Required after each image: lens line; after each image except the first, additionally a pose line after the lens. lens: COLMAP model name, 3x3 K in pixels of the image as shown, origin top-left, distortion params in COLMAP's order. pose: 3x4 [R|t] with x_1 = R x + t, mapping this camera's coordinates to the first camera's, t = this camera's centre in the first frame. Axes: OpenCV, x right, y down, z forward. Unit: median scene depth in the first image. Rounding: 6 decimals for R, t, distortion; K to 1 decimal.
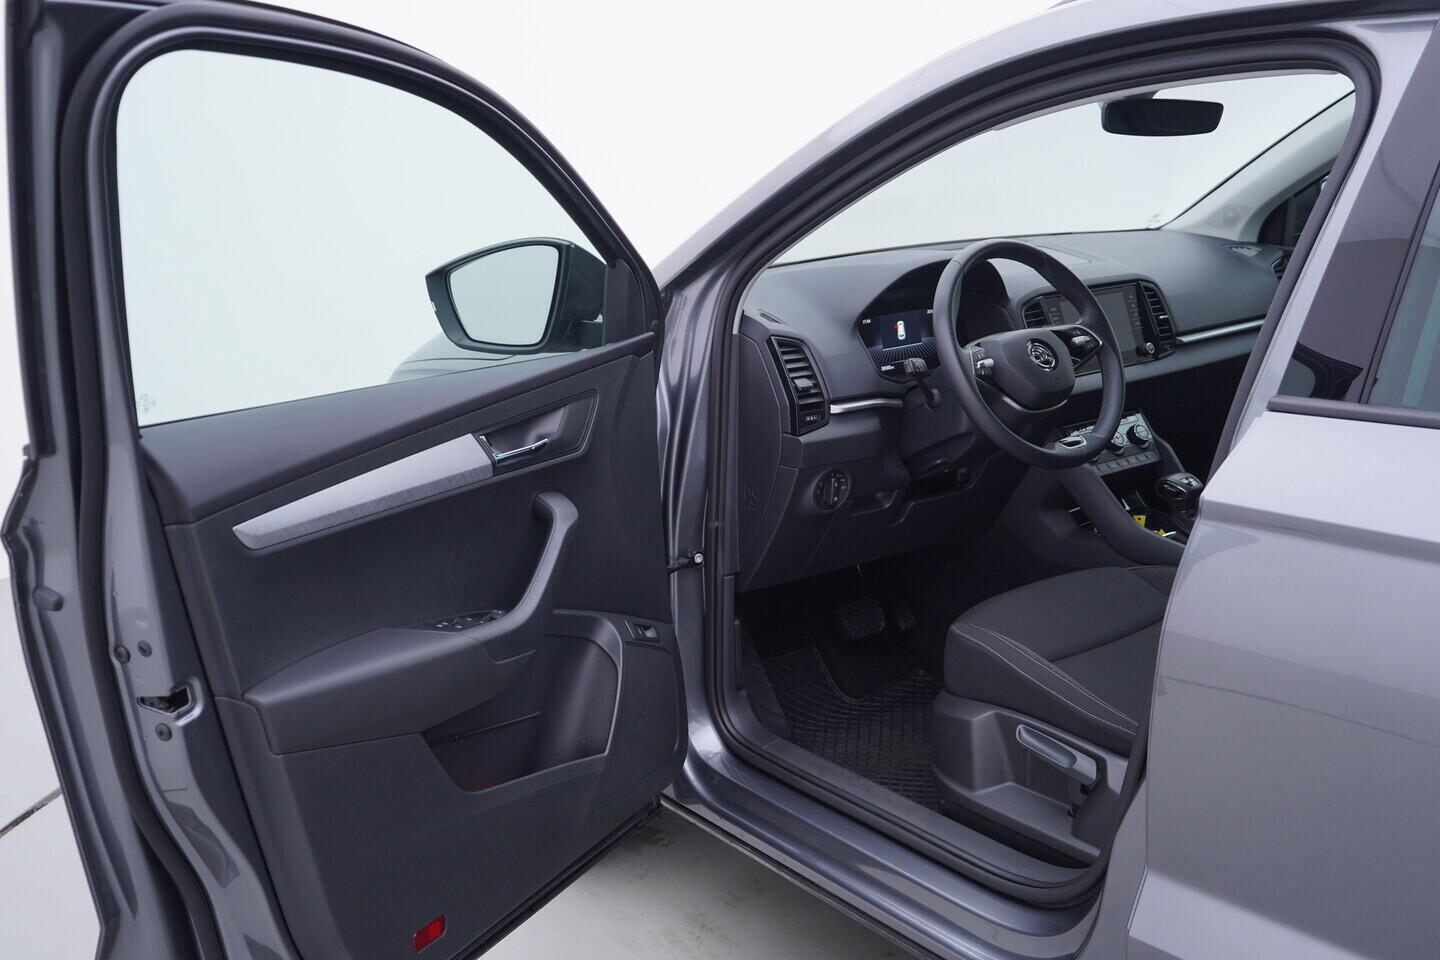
lens RADIAL K [[1495.1, 0, 720.0], [0, 1495.1, 480.0], [0, 0, 1]] dist [-0.009125, -0.012163]
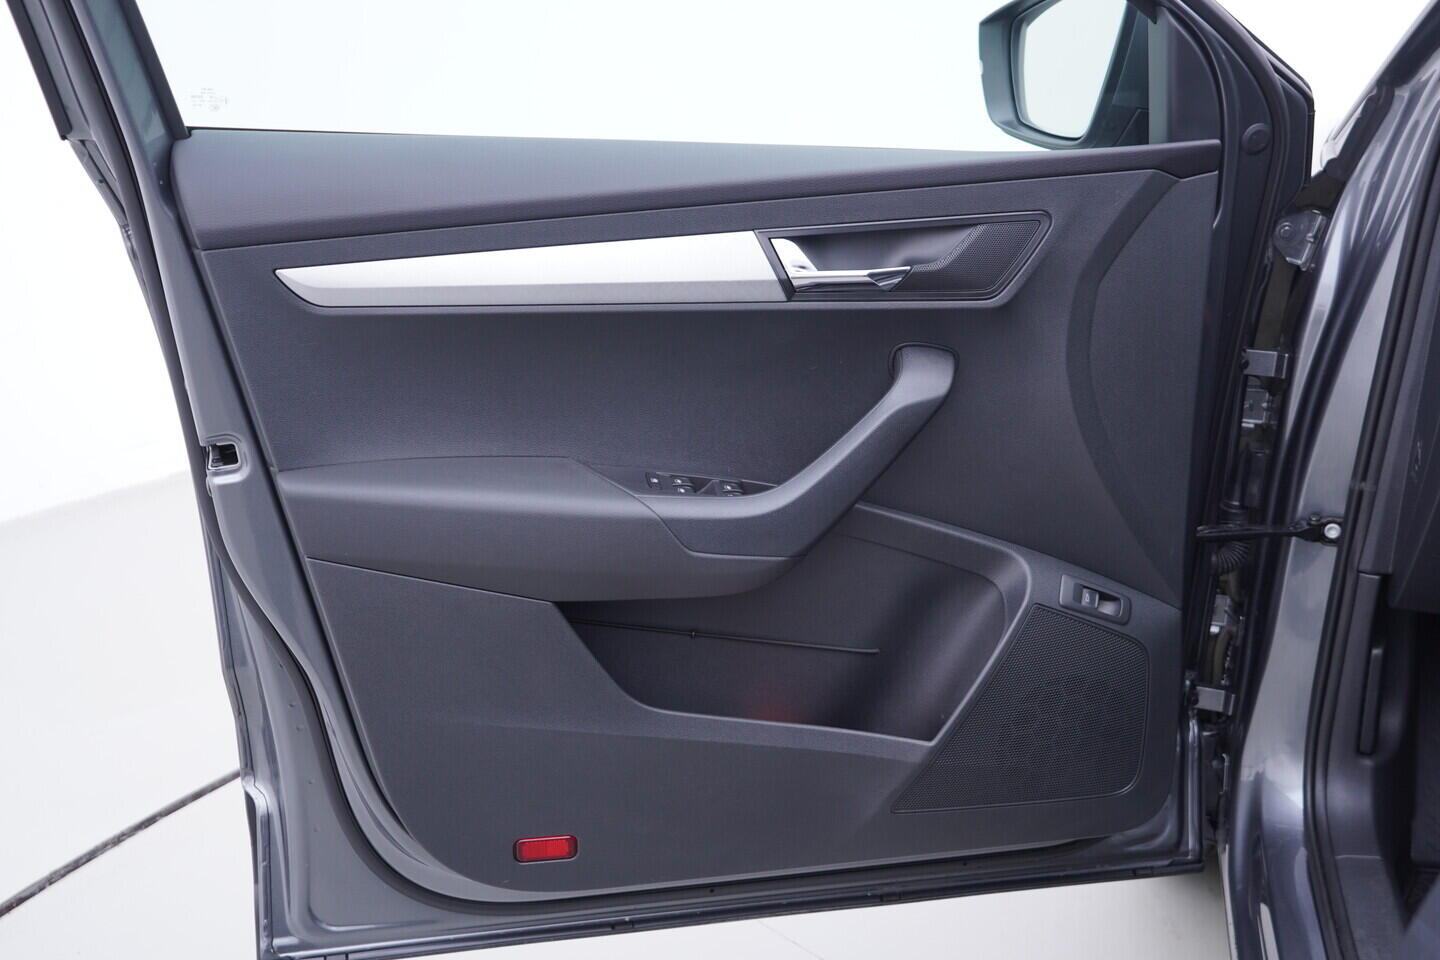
lens RADIAL K [[1495.1, 0, 720.0], [0, 1495.1, 480.0], [0, 0, 1]] dist [-0.009125, -0.012163]
pose [[0.608235, 0.288854, -0.739333, 0.286005], [-0.195741, 0.957253, 0.212962, -0.050013], [0.769244, 0.015187, 0.638775, 0.416419]]
